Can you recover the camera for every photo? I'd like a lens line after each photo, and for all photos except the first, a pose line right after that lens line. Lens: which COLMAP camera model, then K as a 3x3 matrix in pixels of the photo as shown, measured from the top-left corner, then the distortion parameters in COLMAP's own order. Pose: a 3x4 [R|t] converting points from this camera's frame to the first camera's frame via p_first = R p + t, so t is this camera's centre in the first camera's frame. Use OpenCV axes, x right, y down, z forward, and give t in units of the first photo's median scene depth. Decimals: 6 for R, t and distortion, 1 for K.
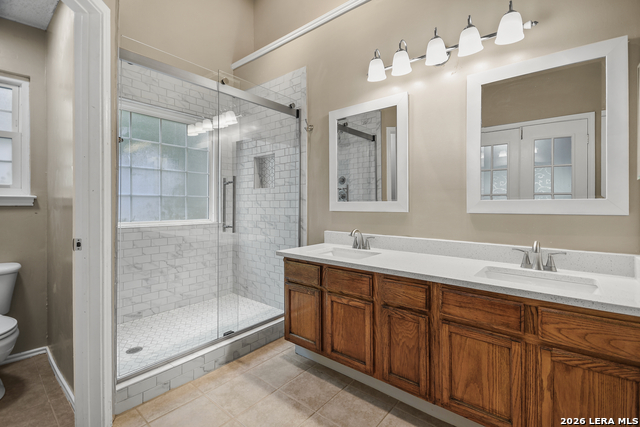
lens RADIAL K [[286.2, 0, 313.9], [0, 286.2, 203.5], [0, 0, 1]] dist [0.004719, -0.005781]
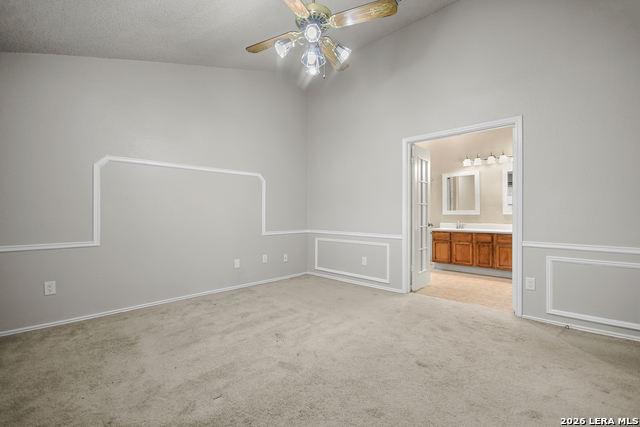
lens RADIAL K [[286.2, 0, 320.5], [0, 286.2, 210.0], [0, 0, 1]] dist [0.004719, -0.005781]
pose [[0.999249, -0.003310, -0.038612, -0.984570], [0.002925, 0.999946, -0.010008, 0.011048], [0.038643, 0.009887, 0.999204, -1.626310]]
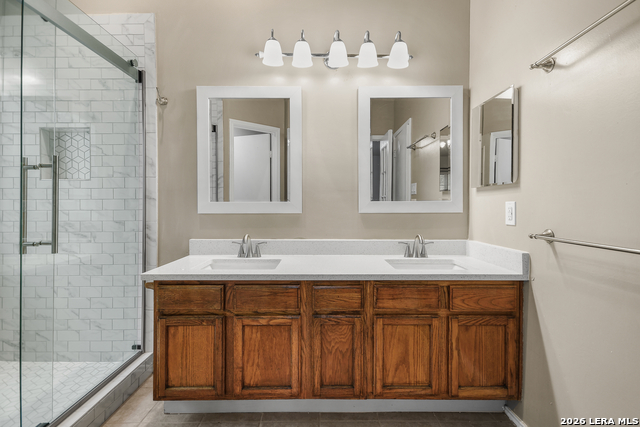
lens RADIAL K [[297.5, 0, 310.0], [0, 297.5, 208.6], [0, 0, 1]] dist [0.006687, 0.000112]
pose [[0.760733, -0.005738, 0.649039, -0.269019], [-0.001574, 0.999942, 0.010685, 0.003739], [-0.649063, -0.009150, 0.760680, 0.204677]]
